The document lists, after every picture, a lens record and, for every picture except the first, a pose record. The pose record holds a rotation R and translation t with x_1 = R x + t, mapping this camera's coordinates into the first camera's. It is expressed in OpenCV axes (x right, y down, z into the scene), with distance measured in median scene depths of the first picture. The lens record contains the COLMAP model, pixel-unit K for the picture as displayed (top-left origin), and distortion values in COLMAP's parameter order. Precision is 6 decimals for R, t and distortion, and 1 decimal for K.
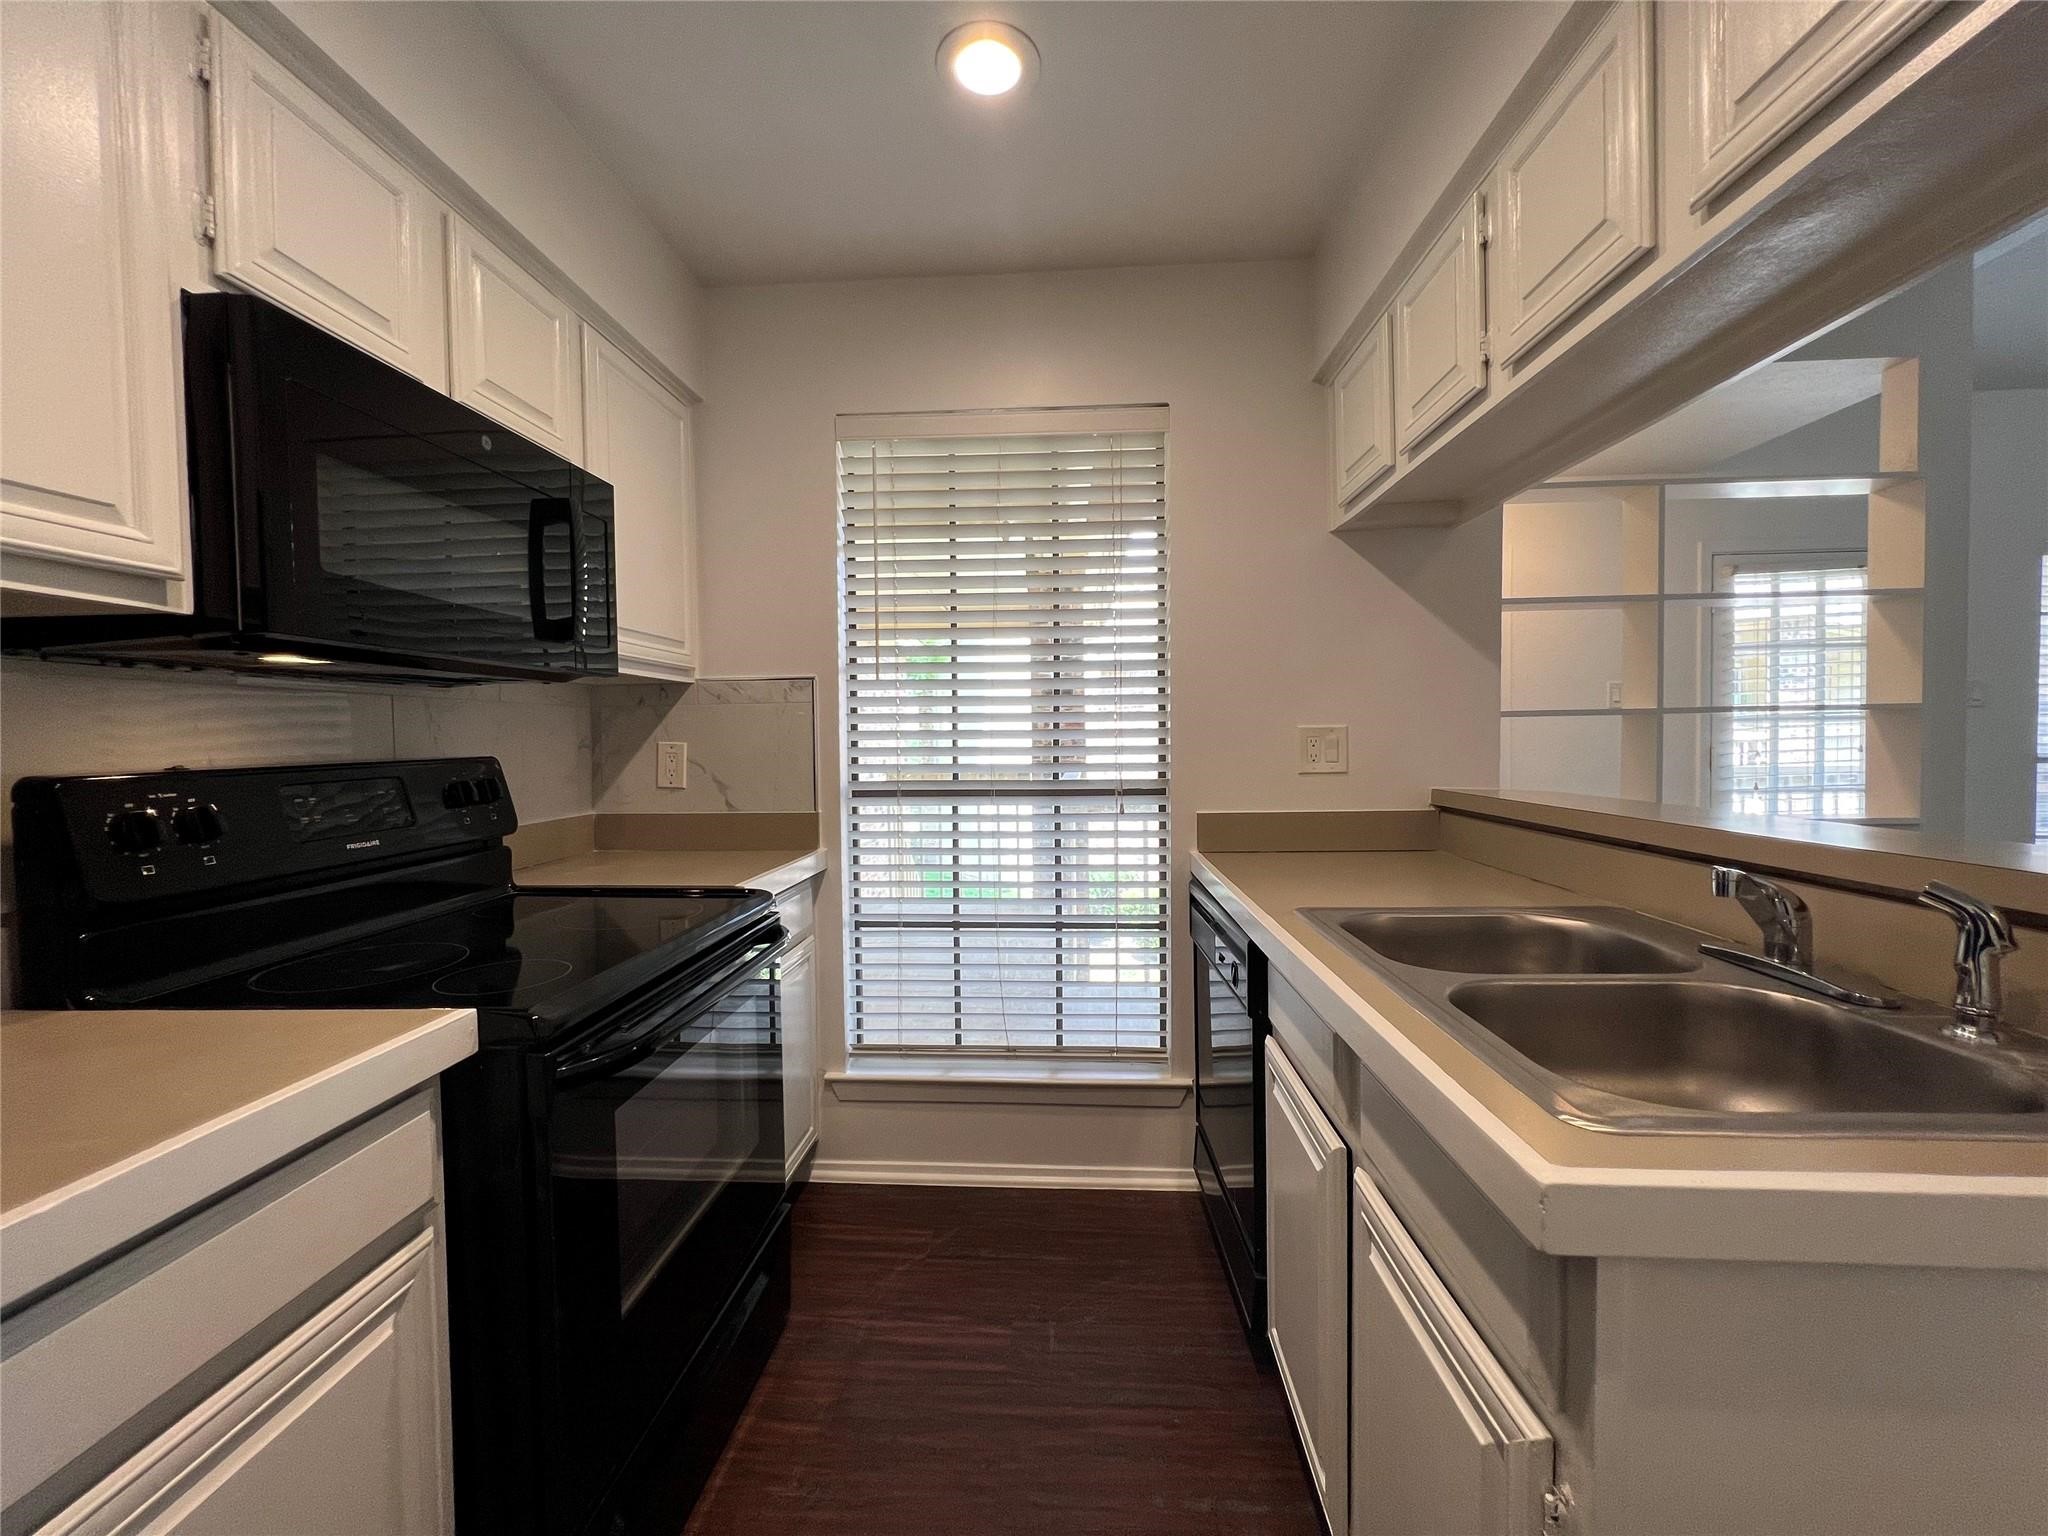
lens RADIAL K [[827.6, 0, 1022.6], [0, 827.6, 762.9], [0, 0, 1]] dist [-0.001798, 0.000591]
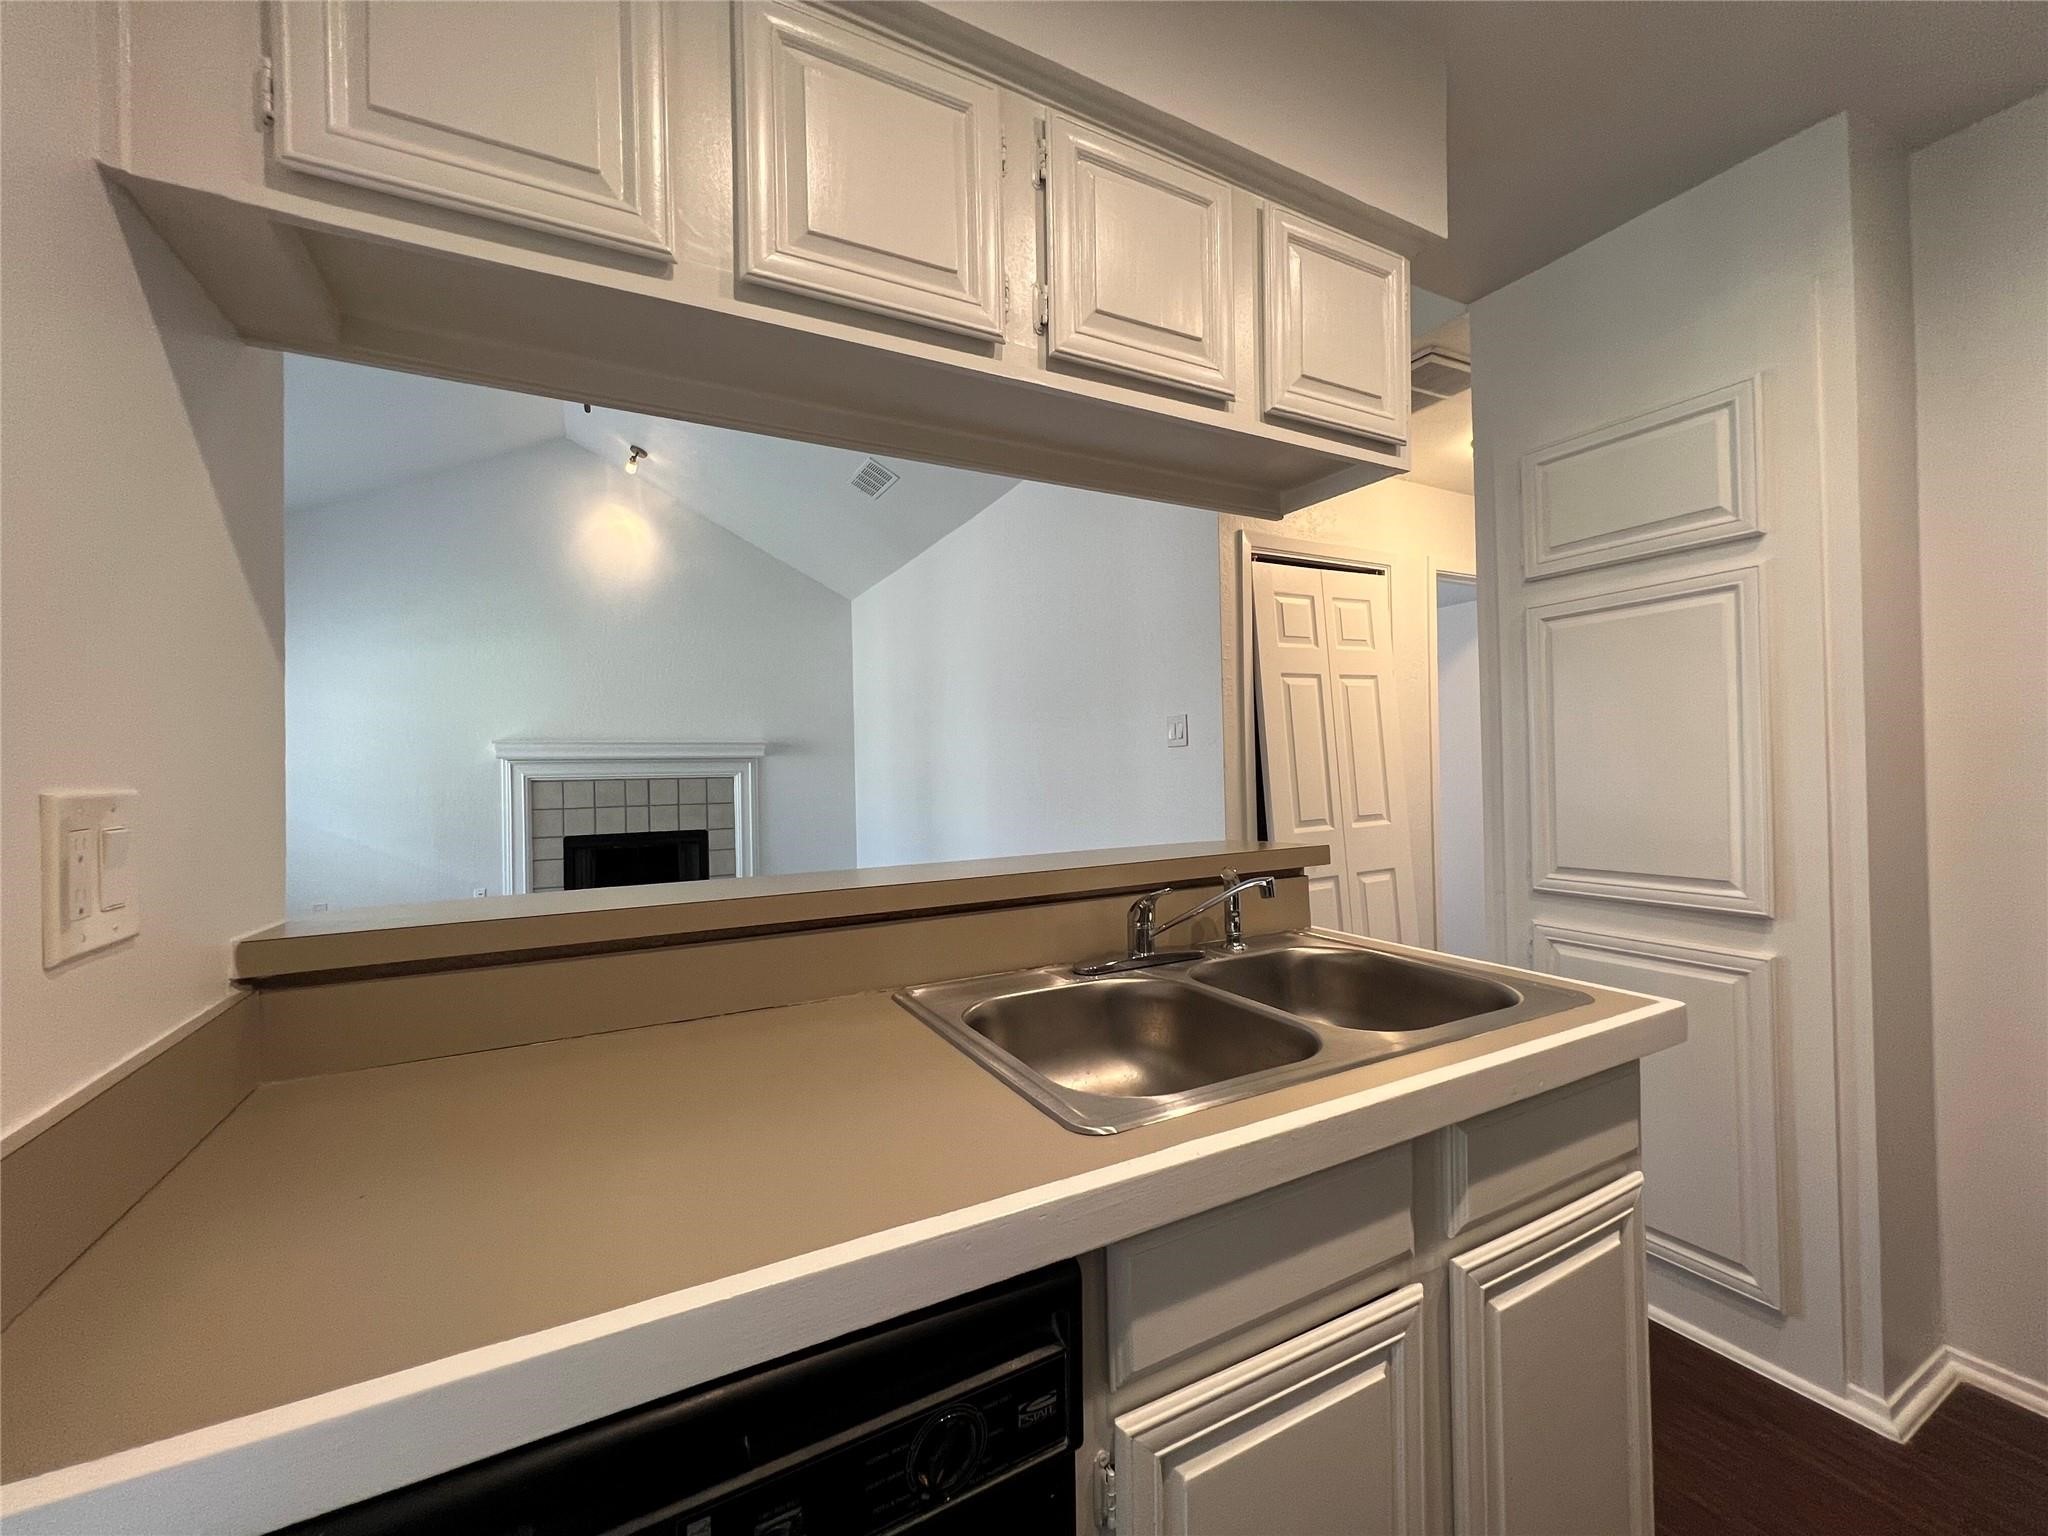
lens RADIAL K [[827.6, 0, 1022.6], [0, 827.6, 762.9], [0, 0, 1]] dist [-0.001798, 0.000591]
pose [[-0.514609, 0.027996, 0.856968, -0.066968], [0.051929, 0.998650, -0.001441, -0.035514], [-0.855851, 0.043760, -0.515368, 0.869958]]
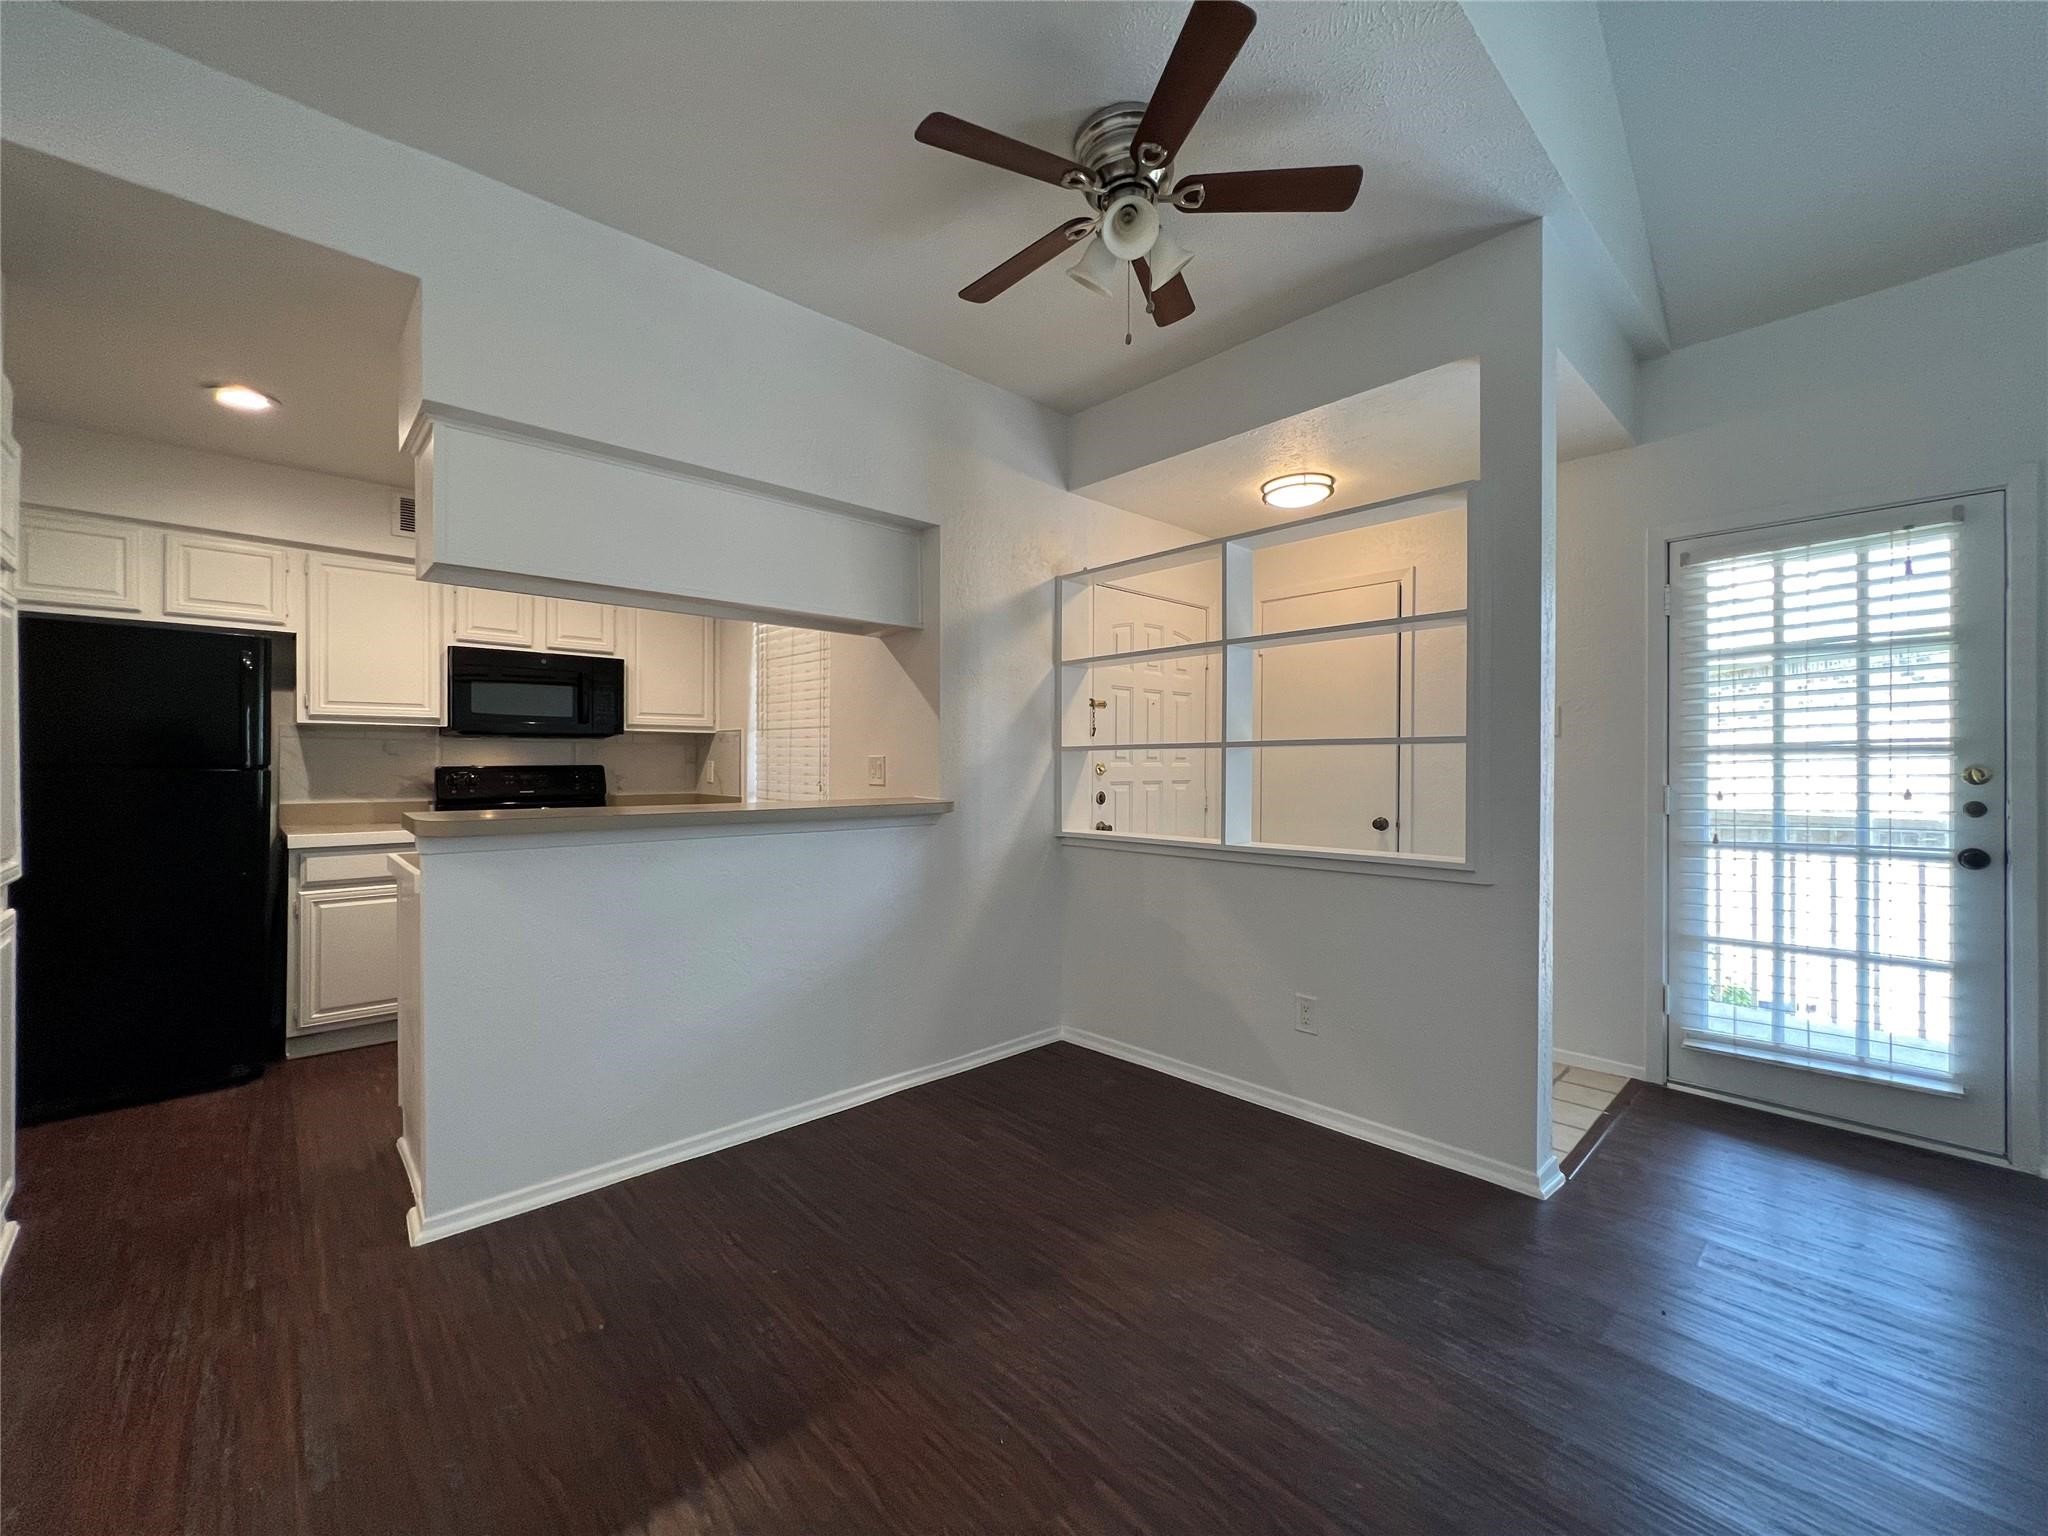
lens RADIAL K [[823.7, 0, 1023.0], [0, 823.7, 763.4], [0, 0, 1]] dist [-0.000986, 0.000270]
pose [[0.722525, 0.015175, -0.691179, 1.707757], [-0.032439, 0.999402, -0.011968, -0.019911], [0.690584, 0.031068, 0.722585, 0.024494]]
